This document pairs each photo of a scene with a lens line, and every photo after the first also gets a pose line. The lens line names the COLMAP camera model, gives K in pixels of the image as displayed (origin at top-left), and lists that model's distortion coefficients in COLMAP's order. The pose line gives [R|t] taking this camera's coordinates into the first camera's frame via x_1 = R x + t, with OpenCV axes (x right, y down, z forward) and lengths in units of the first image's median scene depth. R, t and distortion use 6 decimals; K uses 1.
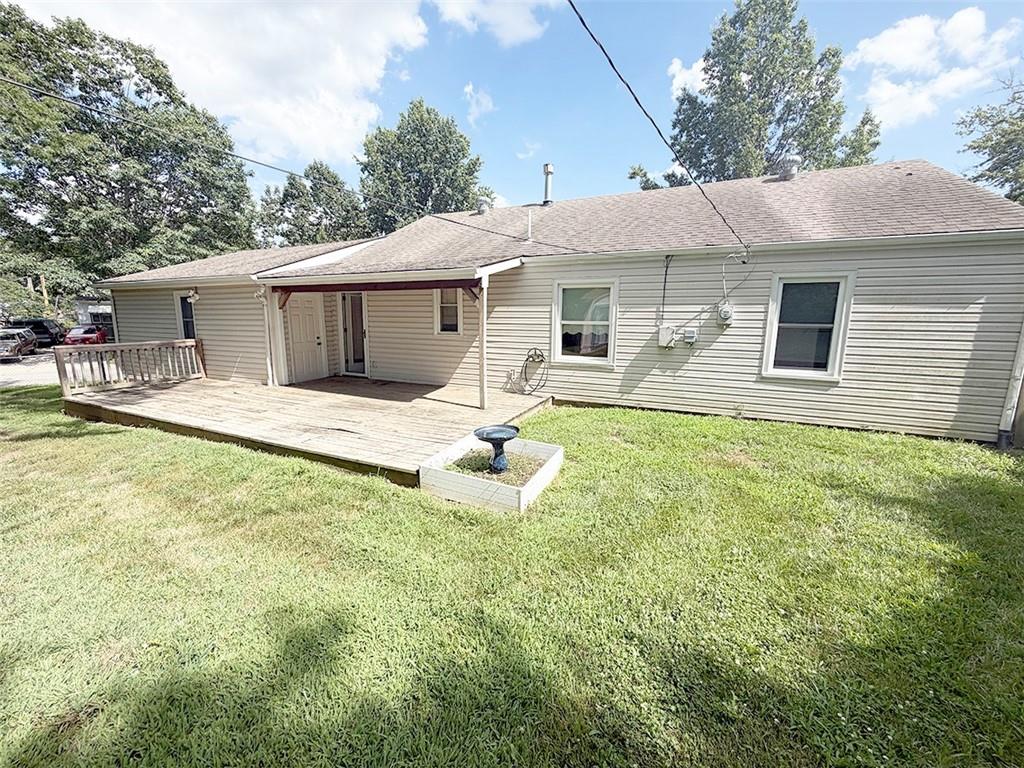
lens RADIAL K [[408.7, 0, 512.2], [0, 408.7, 386.1], [0, 0, 1]] dist [-0.009378, -0.000224]
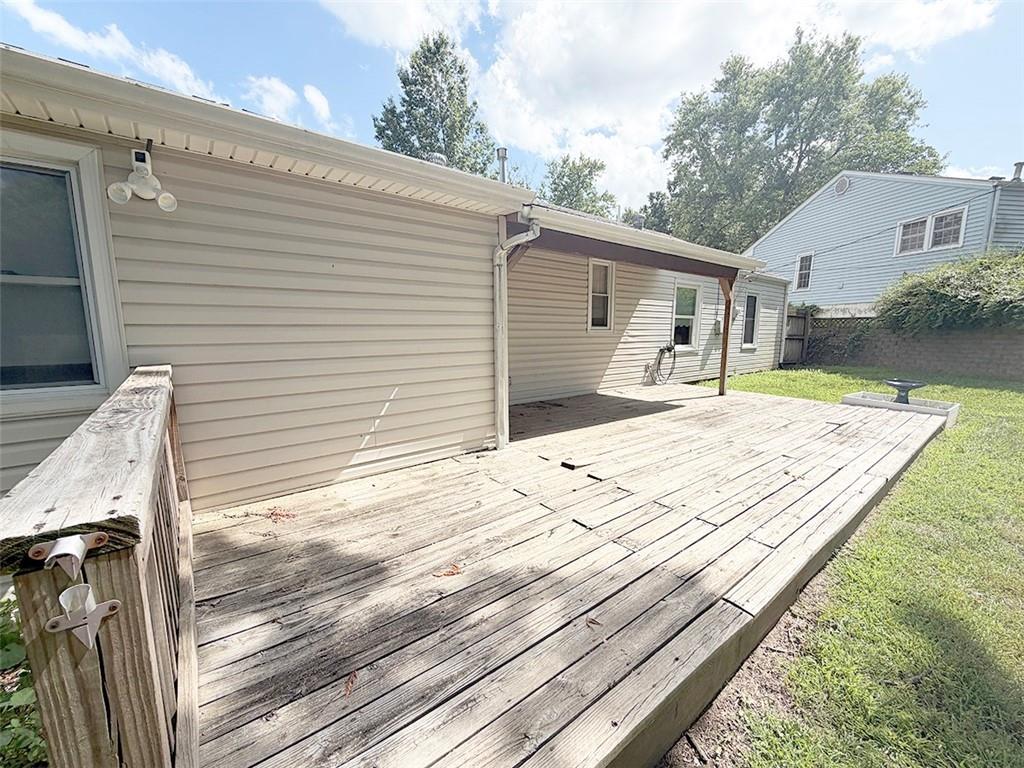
lens RADIAL K [[408.7, 0, 513.1], [0, 408.7, 387.8], [0, 0, 1]] dist [-0.009378, -0.000224]
pose [[0.437454, -0.133435, 0.889286, -1.140545], [0.152957, 0.985560, 0.072638, -0.112405], [-0.886137, 0.104247, 0.451546, 0.910127]]
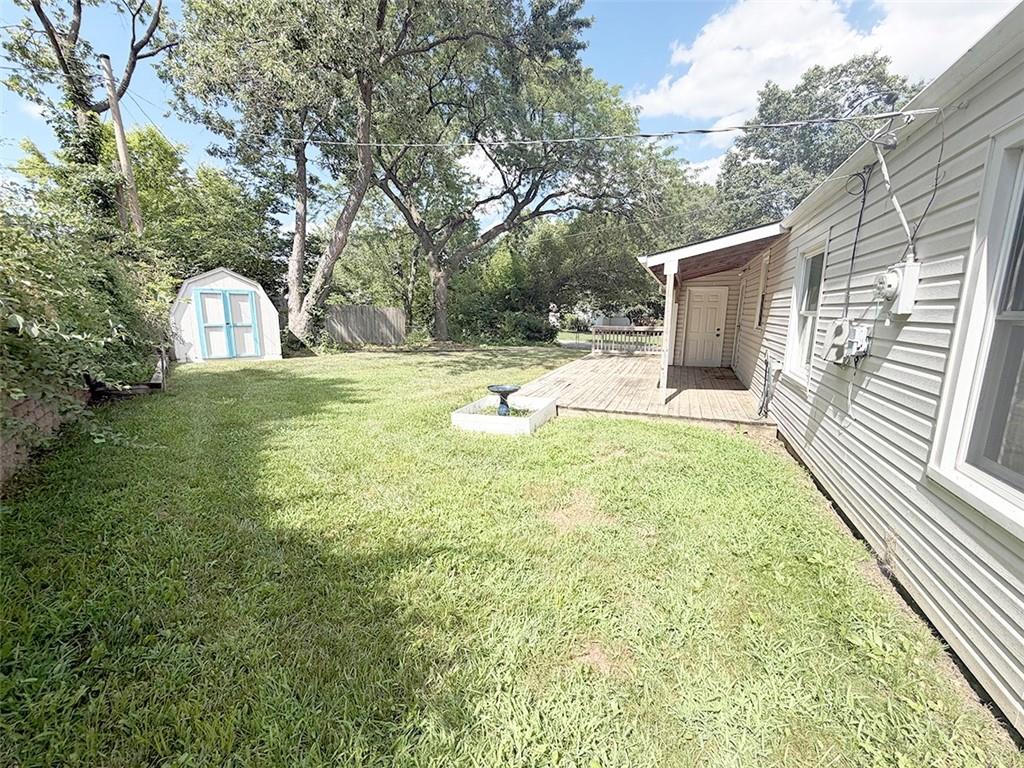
lens RADIAL K [[408.7, 0, 512.6], [0, 408.7, 386.2], [0, 0, 1]] dist [-0.009378, -0.000224]
pose [[0.054956, 0.175795, -0.982892, 0.748655], [-0.172451, 0.971258, 0.164072, -0.073172], [0.983484, 0.160483, 0.083693, 0.526008]]
